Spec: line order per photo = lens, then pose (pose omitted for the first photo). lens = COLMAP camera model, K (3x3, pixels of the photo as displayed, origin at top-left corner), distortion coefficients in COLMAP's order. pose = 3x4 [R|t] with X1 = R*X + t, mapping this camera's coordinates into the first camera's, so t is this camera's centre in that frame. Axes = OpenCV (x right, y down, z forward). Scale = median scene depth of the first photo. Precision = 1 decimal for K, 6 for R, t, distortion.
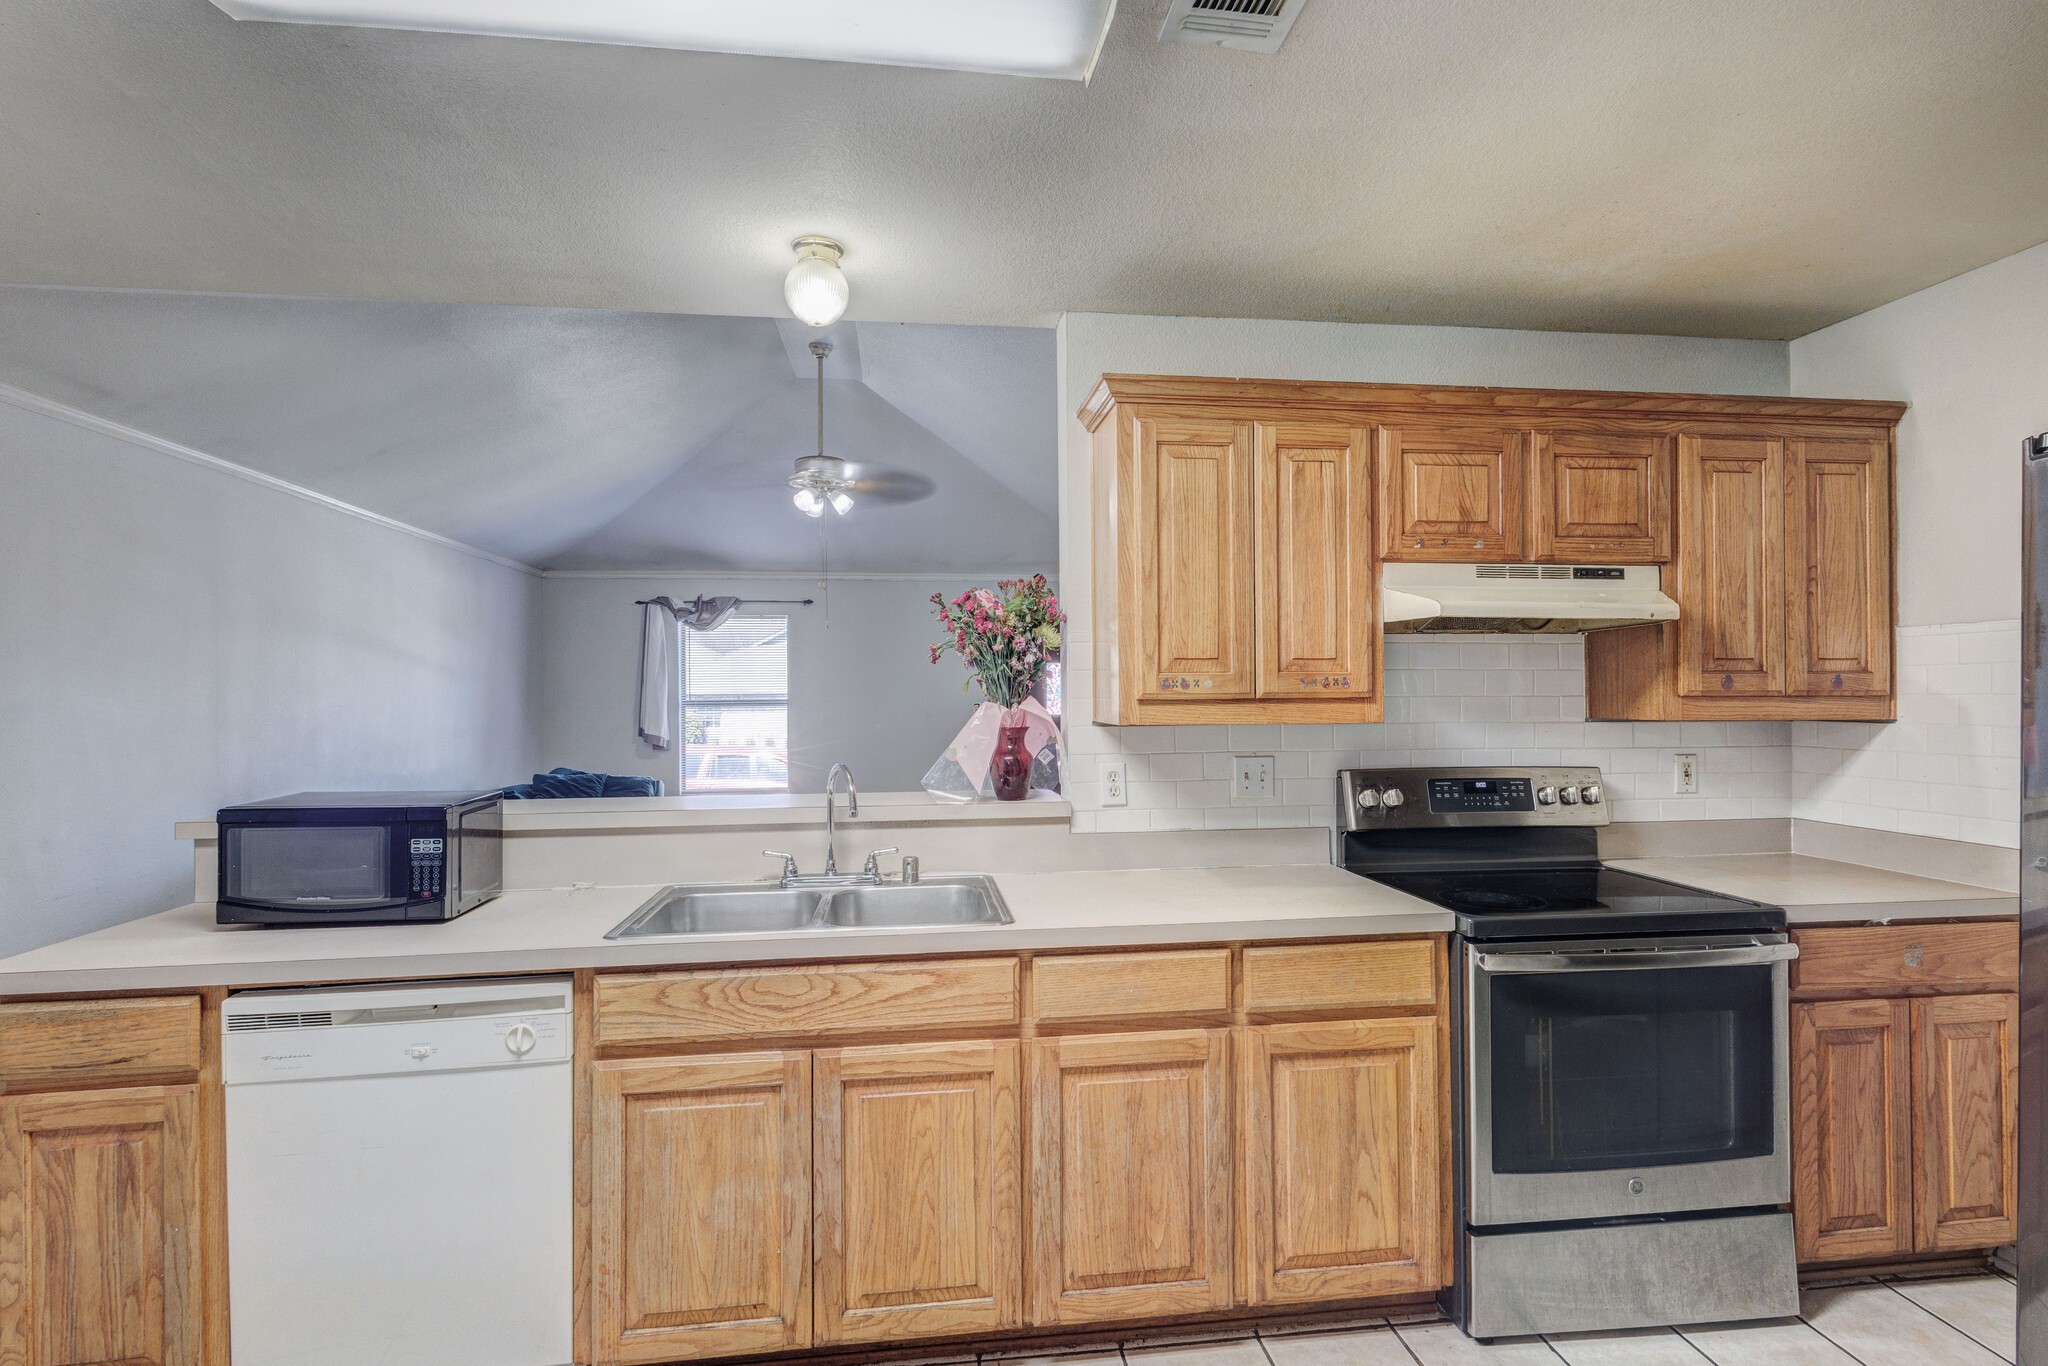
lens RADIAL K [[954.9, 0, 1025.7], [0, 954.9, 681.5], [0, 0, 1]] dist [0.007809, -0.002540]
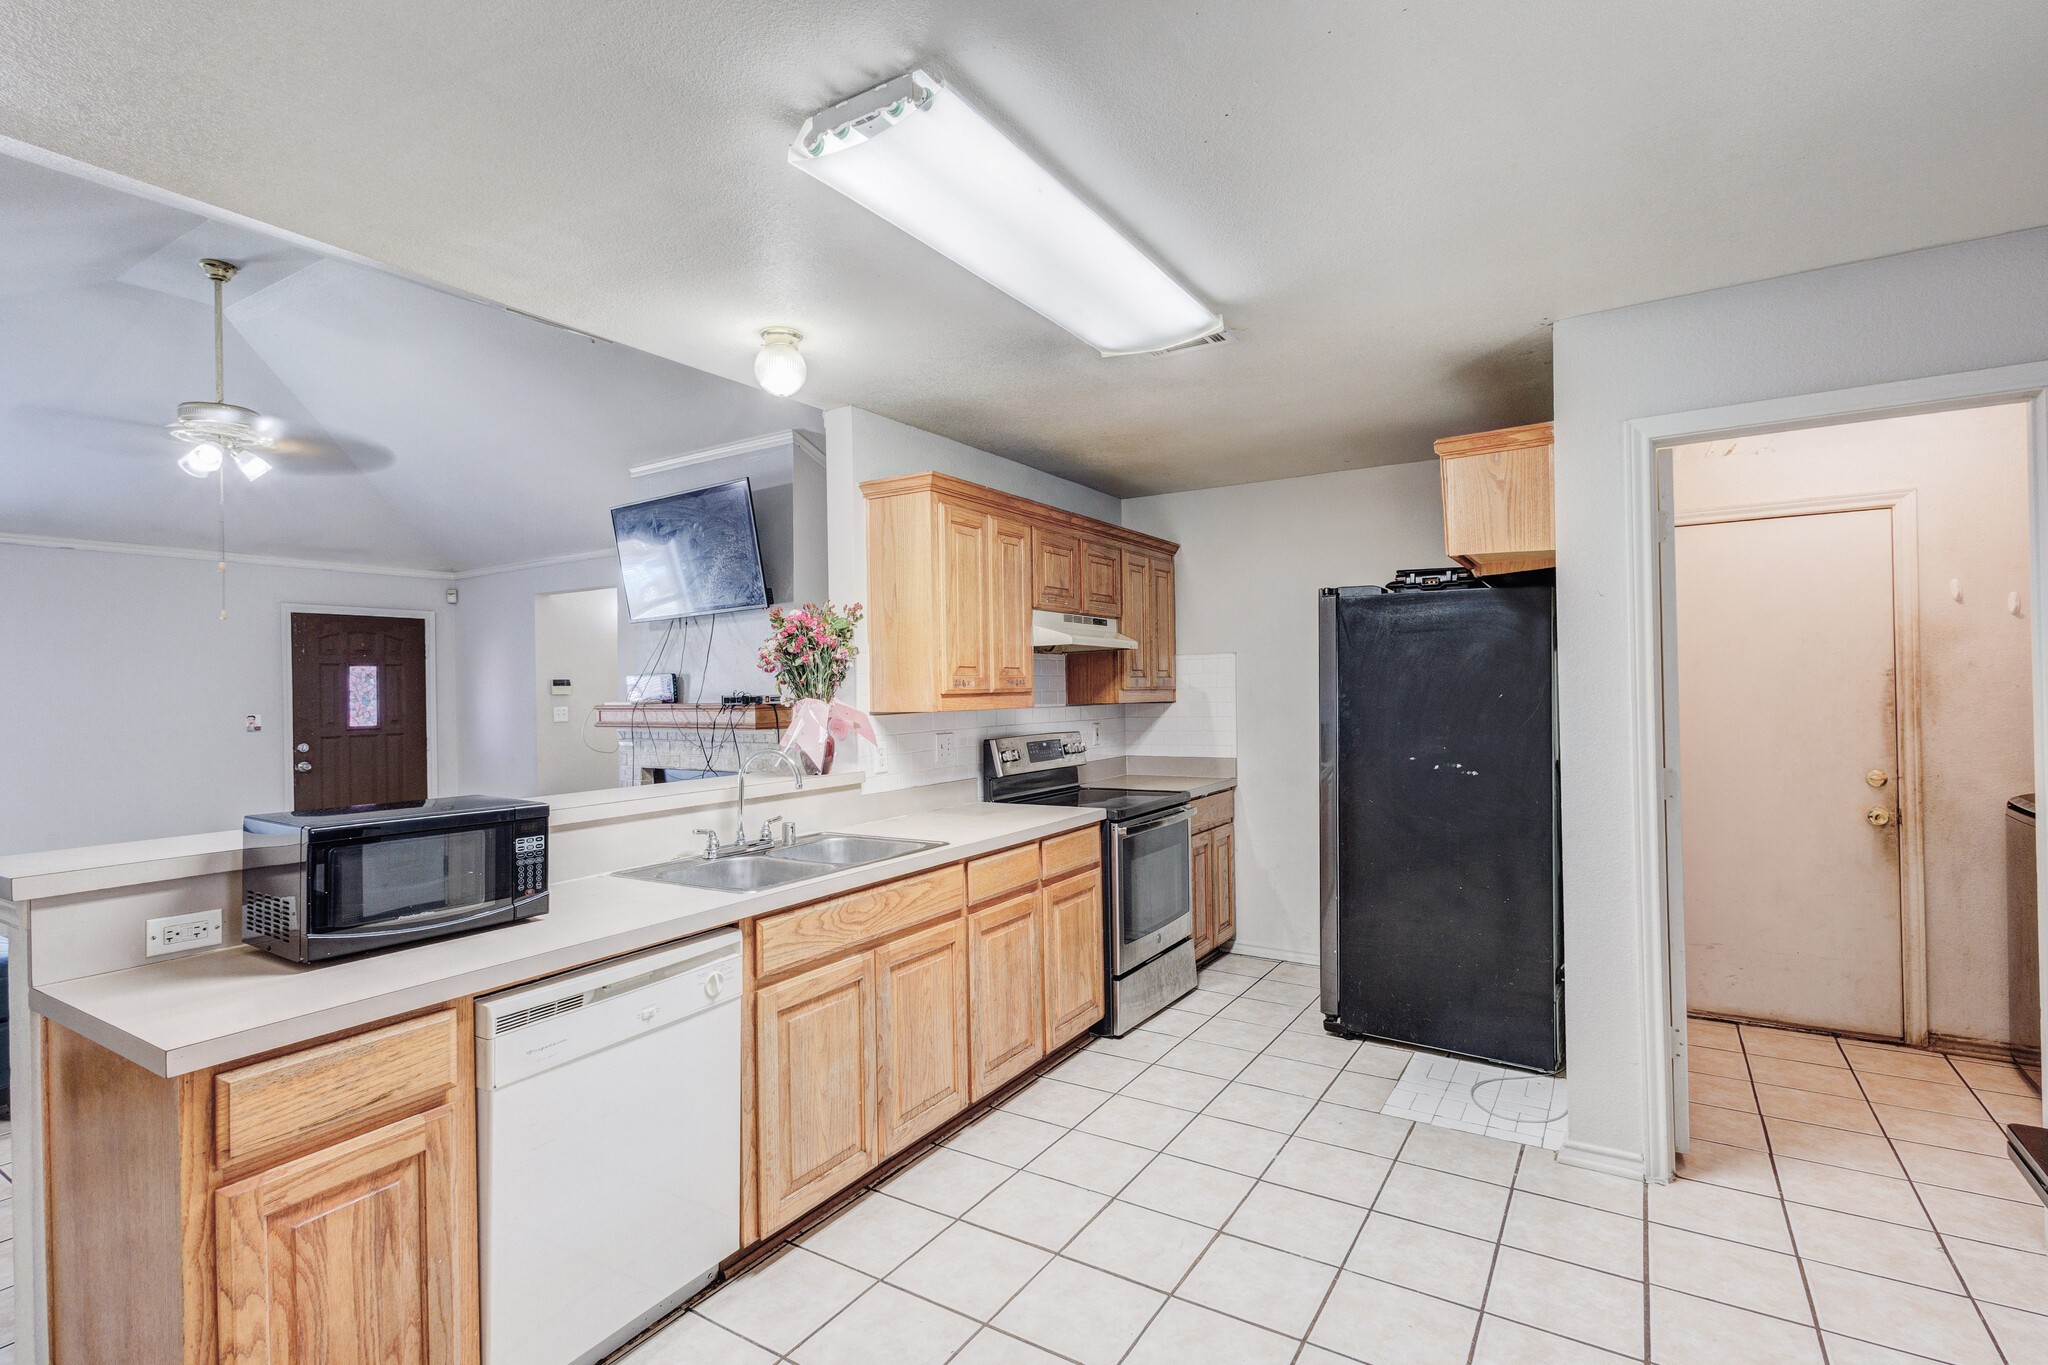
lens RADIAL K [[954.9, 0, 1017.5], [0, 954.9, 677.4], [0, 0, 1]] dist [0.007809, -0.002540]
pose [[0.640604, 0.003968, 0.767861, -1.072543], [0.005696, 0.999935, -0.009920, 0.009995], [-0.767850, 0.010728, 0.640540, -0.035723]]
